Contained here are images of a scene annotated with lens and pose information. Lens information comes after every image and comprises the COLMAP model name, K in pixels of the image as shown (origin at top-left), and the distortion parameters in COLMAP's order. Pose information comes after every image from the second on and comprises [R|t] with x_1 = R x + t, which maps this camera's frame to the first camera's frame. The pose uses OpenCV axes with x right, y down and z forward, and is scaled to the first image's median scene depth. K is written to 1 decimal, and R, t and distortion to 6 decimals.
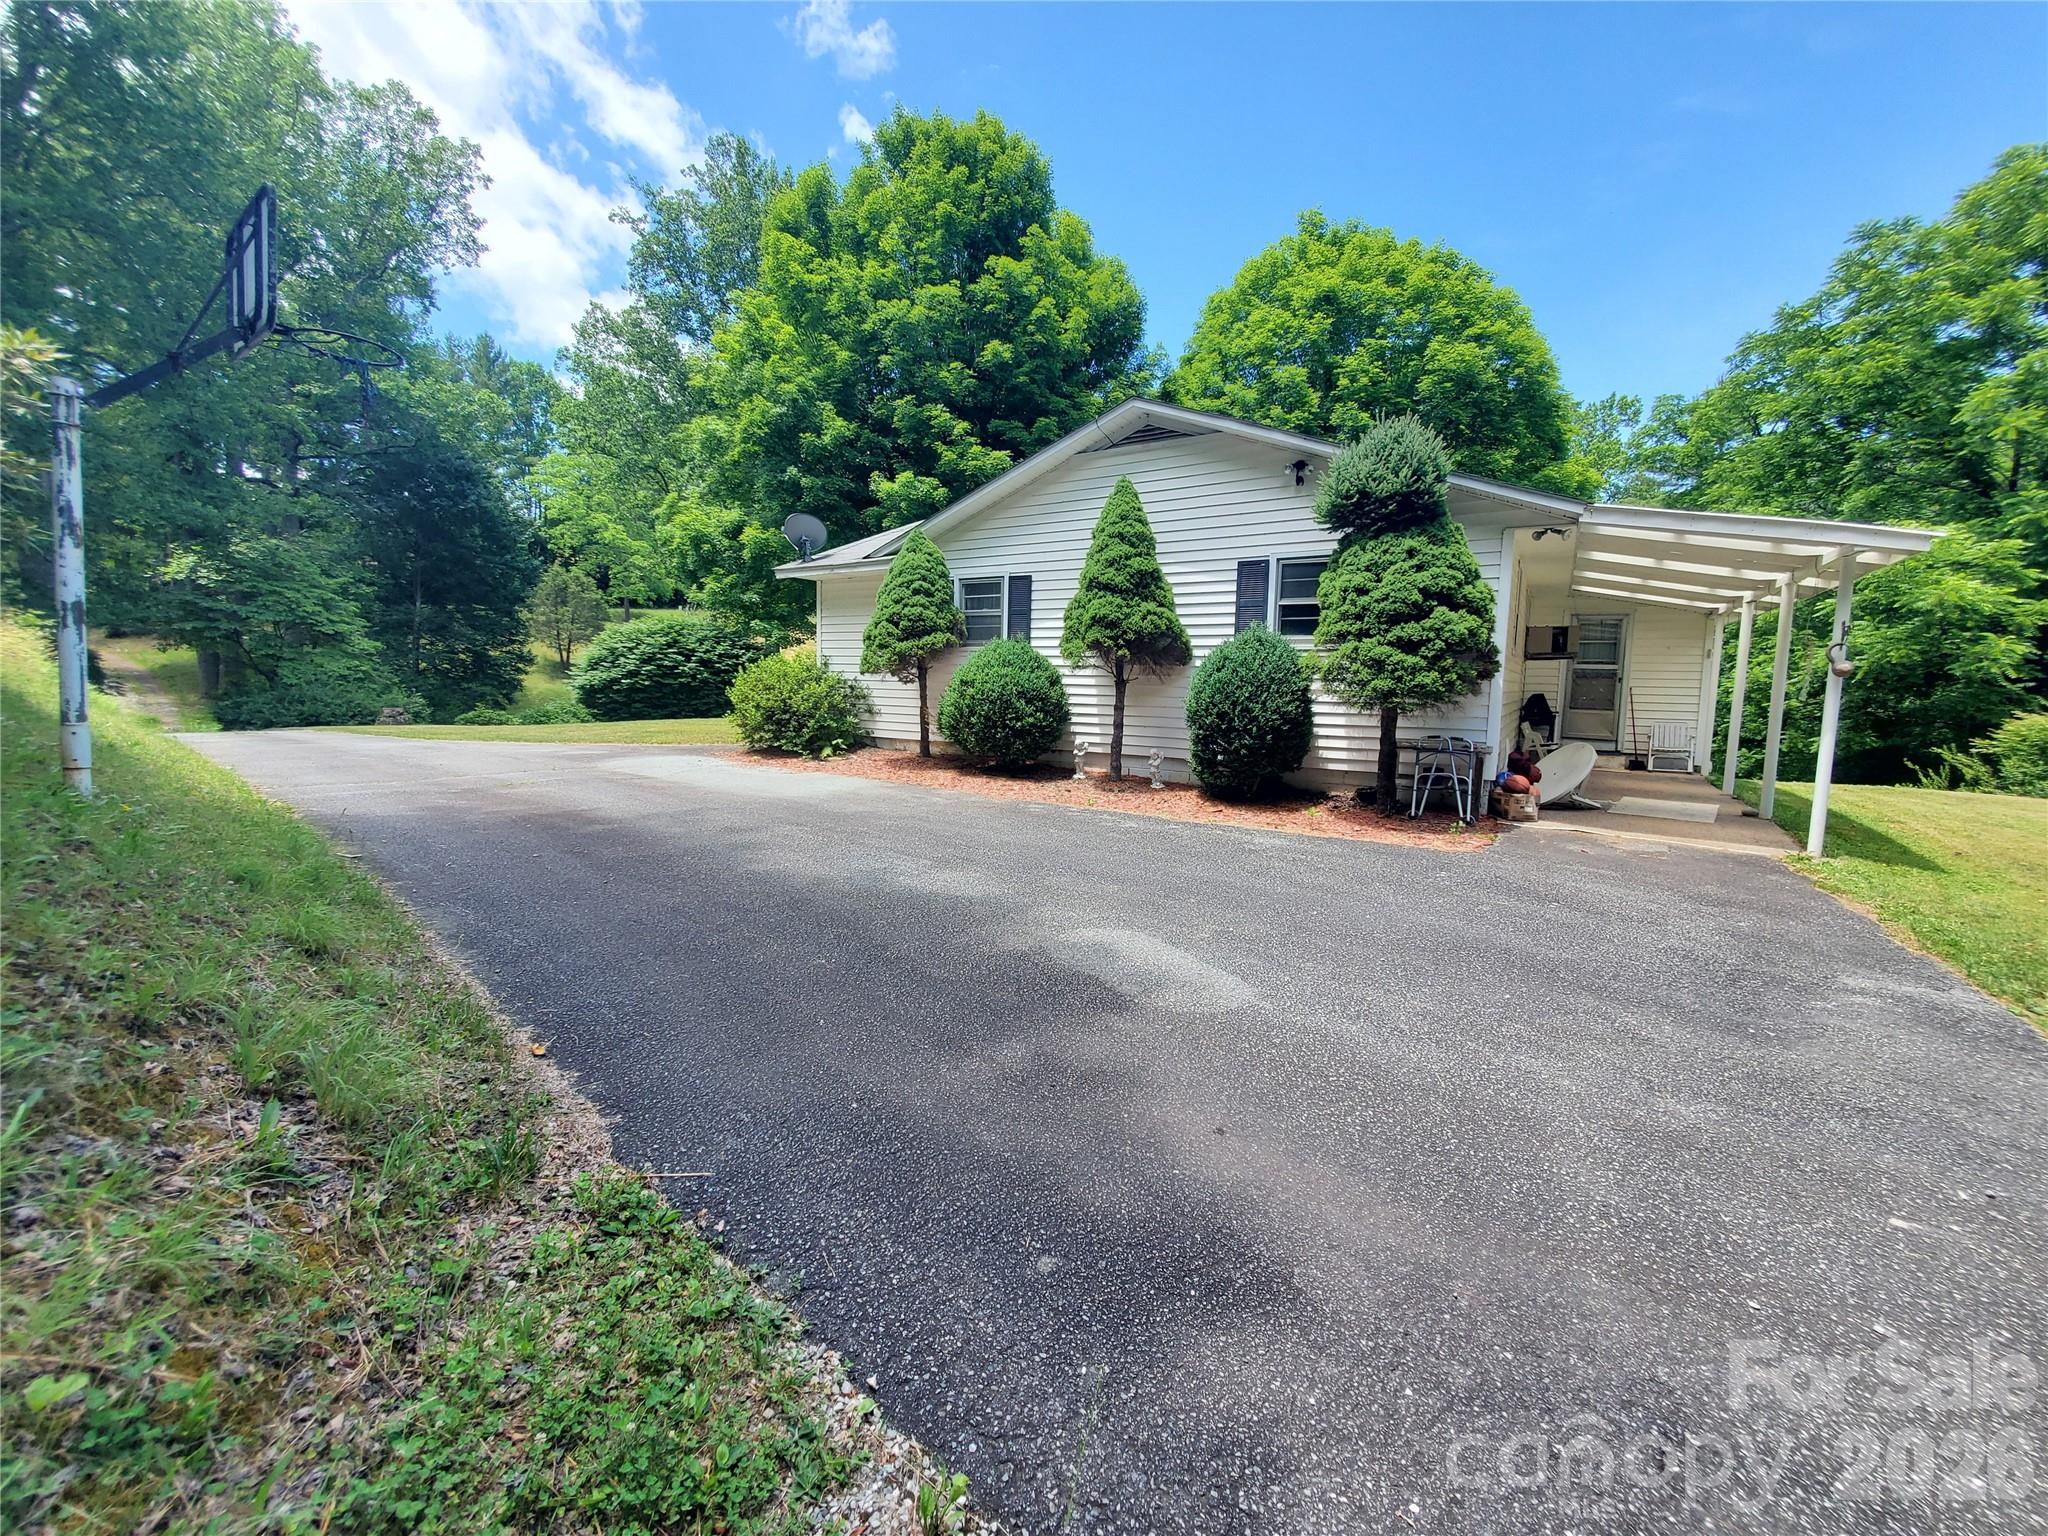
lens RADIAL K [[824.4, 0, 1033.2], [0, 824.4, 763.1], [0, 0, 1]] dist [-0.001687, -0.000338]
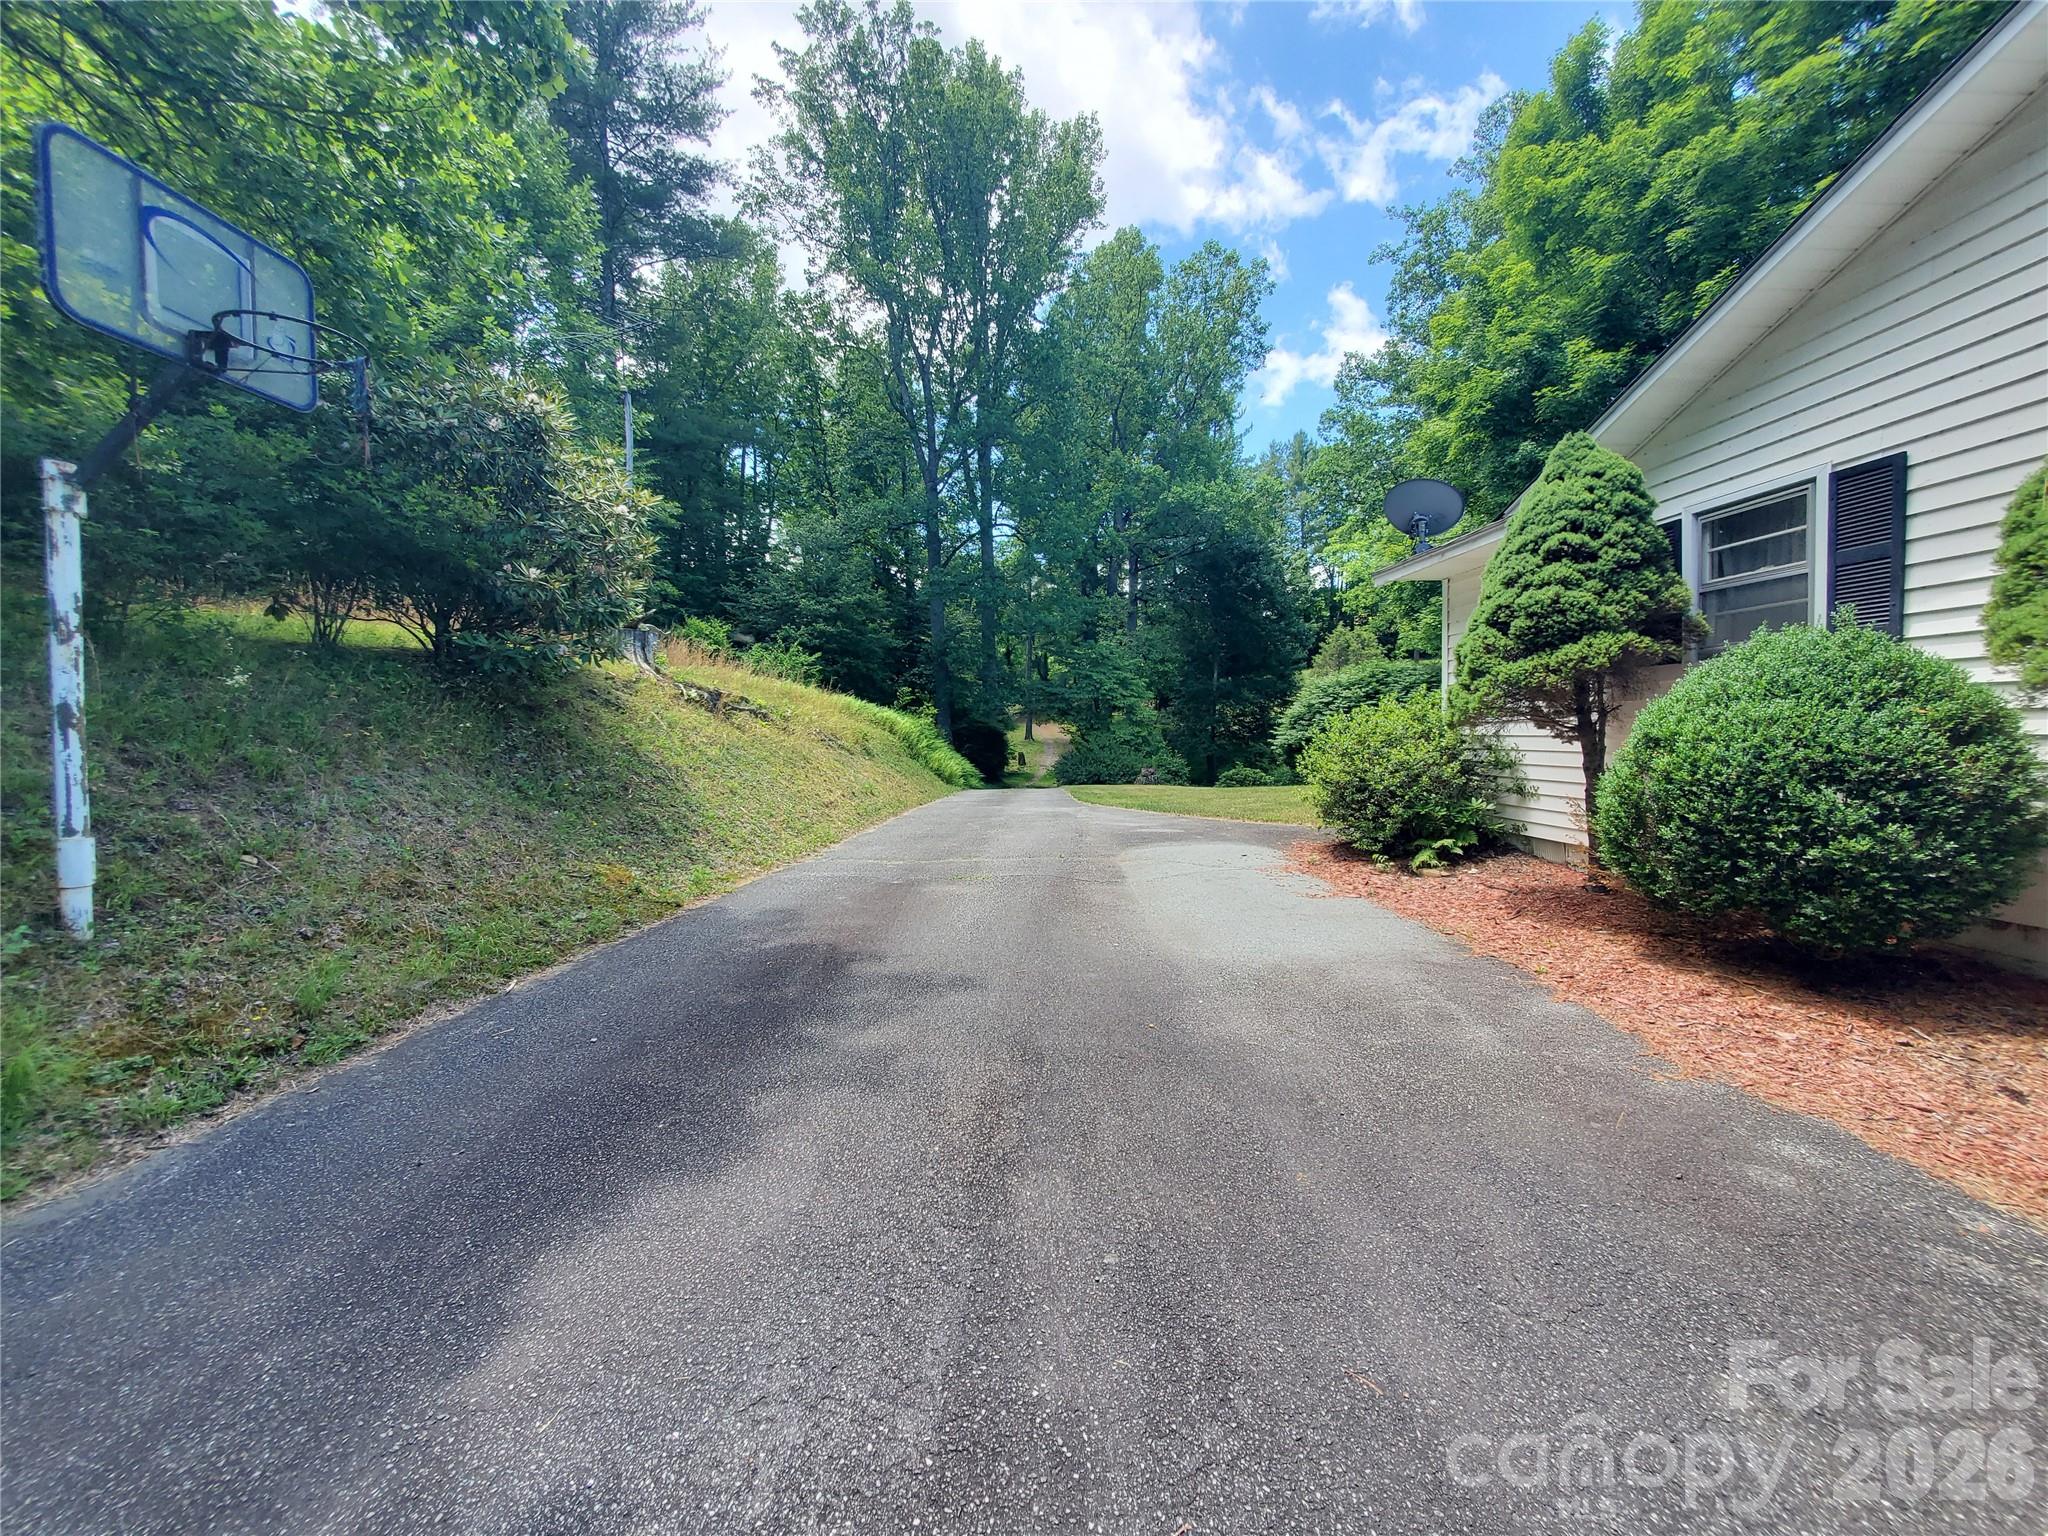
lens RADIAL K [[814.7, 0, 1022.5], [0, 814.7, 763.3], [0, 0, 1]] dist [0.001248, -0.000205]
pose [[0.591348, -0.003733, -0.806408, 0.030080], [-0.047168, 0.998117, -0.039210, -0.025549], [0.805036, 0.061223, 0.590059, 0.230990]]
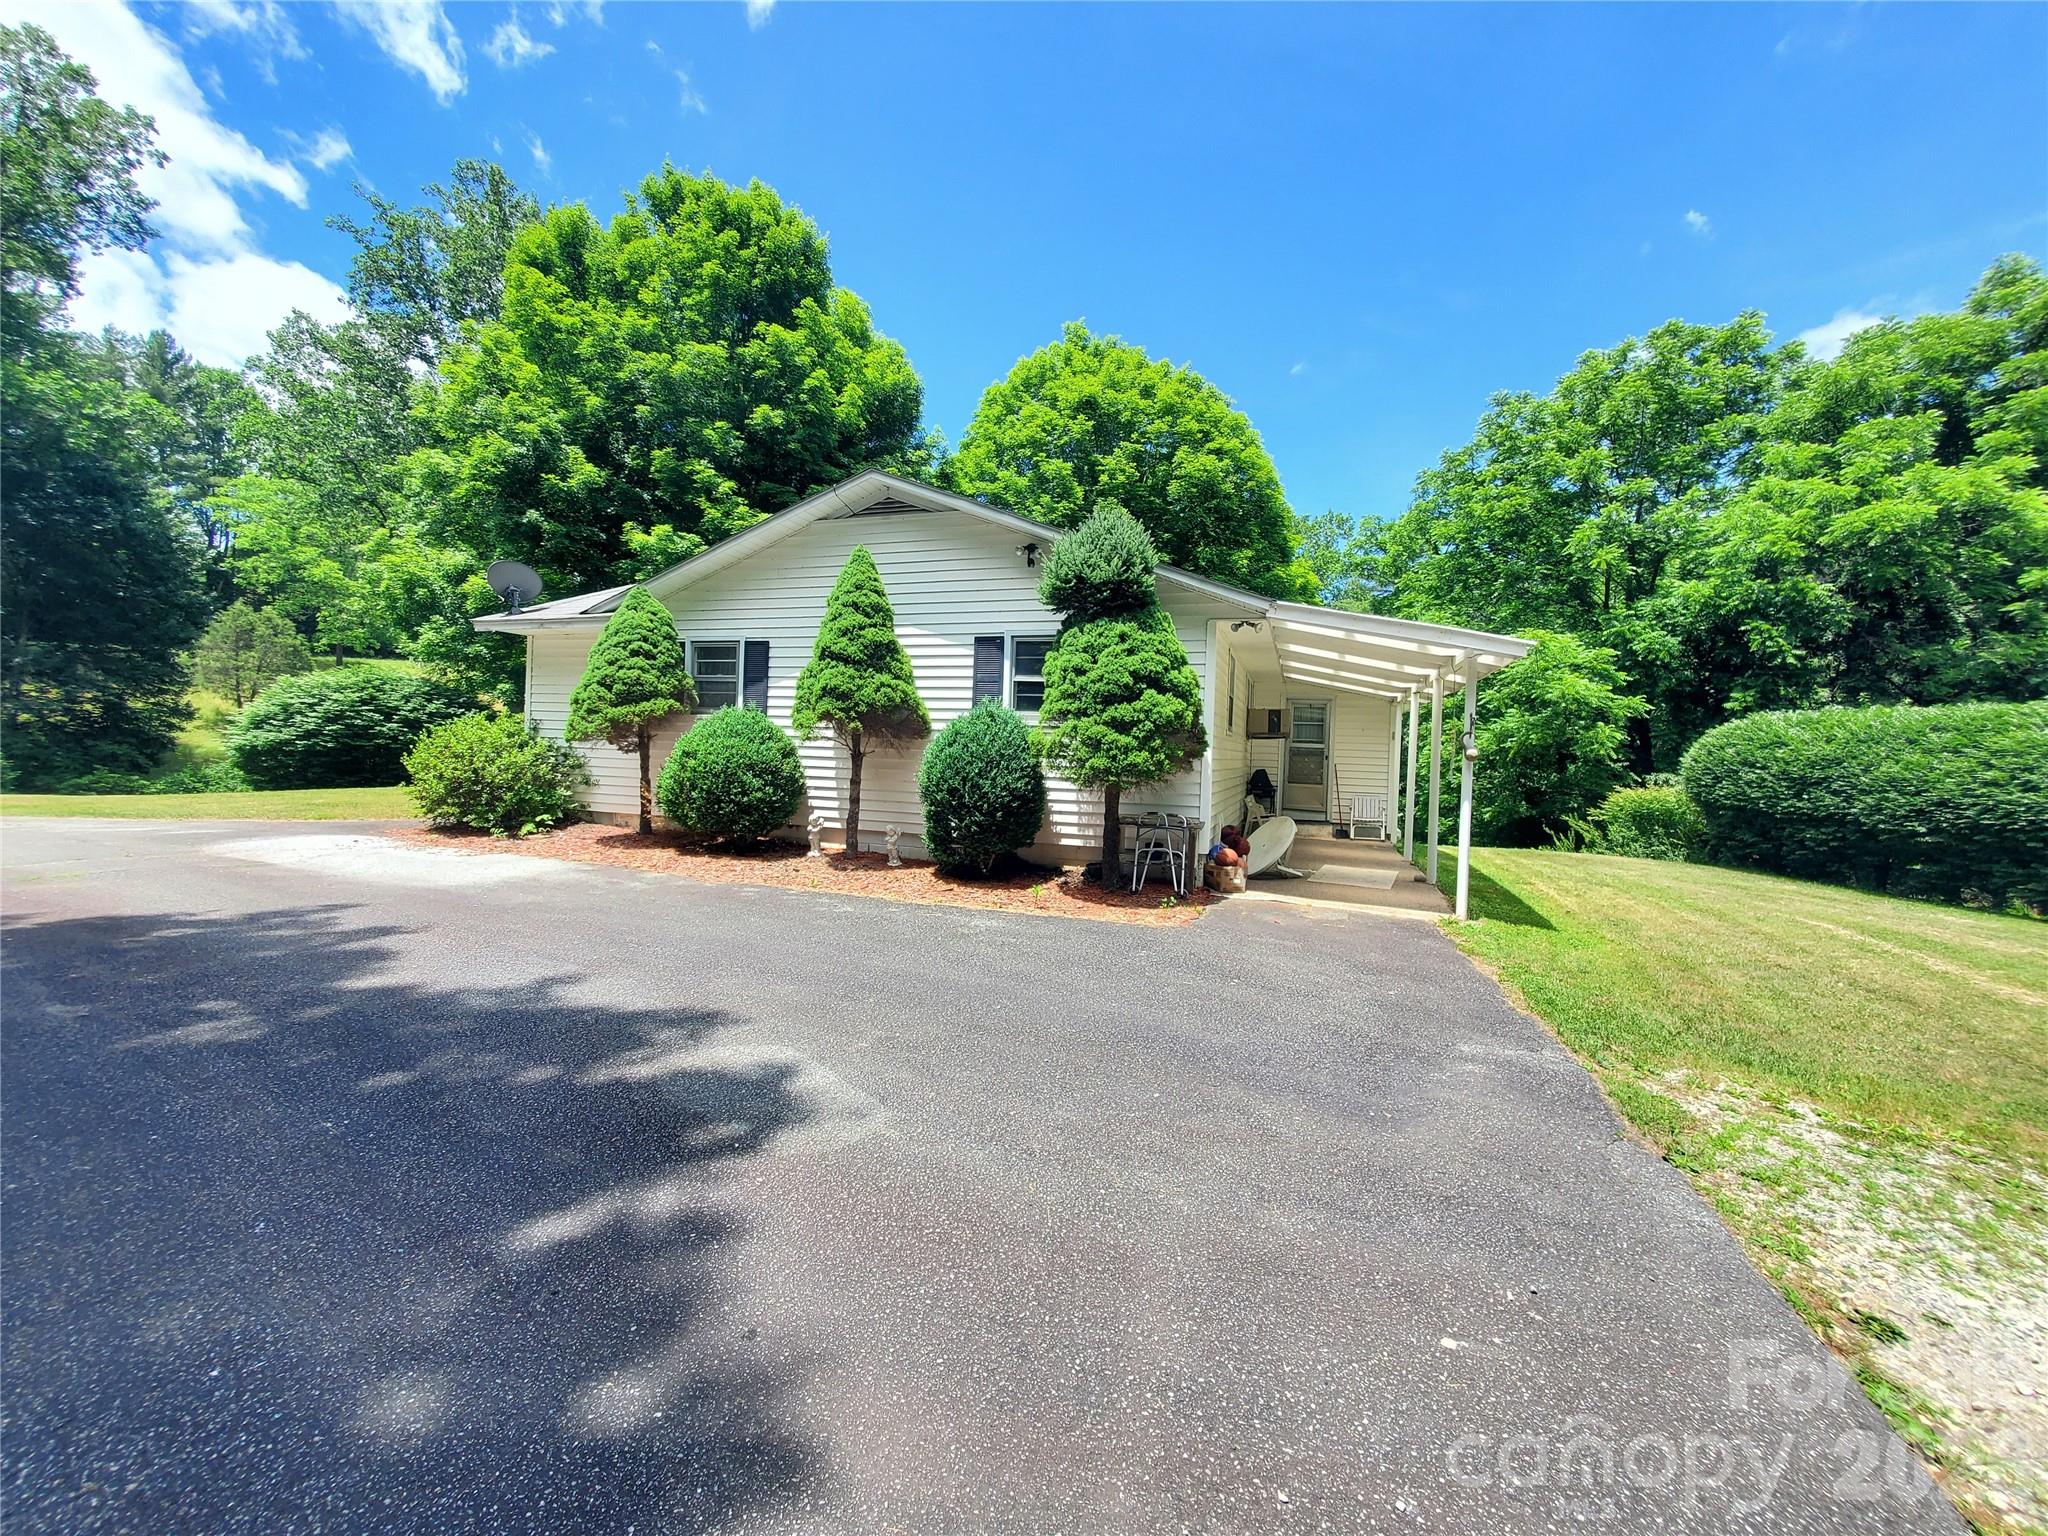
lens RADIAL K [[817.0, 0, 1032.6], [0, 817.0, 763.7], [0, 0, 1]] dist [0.000191, -0.000395]
pose [[0.970732, 0.009939, 0.239958, 0.034489], [0.009327, 0.996829, -0.079020, -0.005072], [-0.239983, 0.078945, 0.967562, 0.013415]]
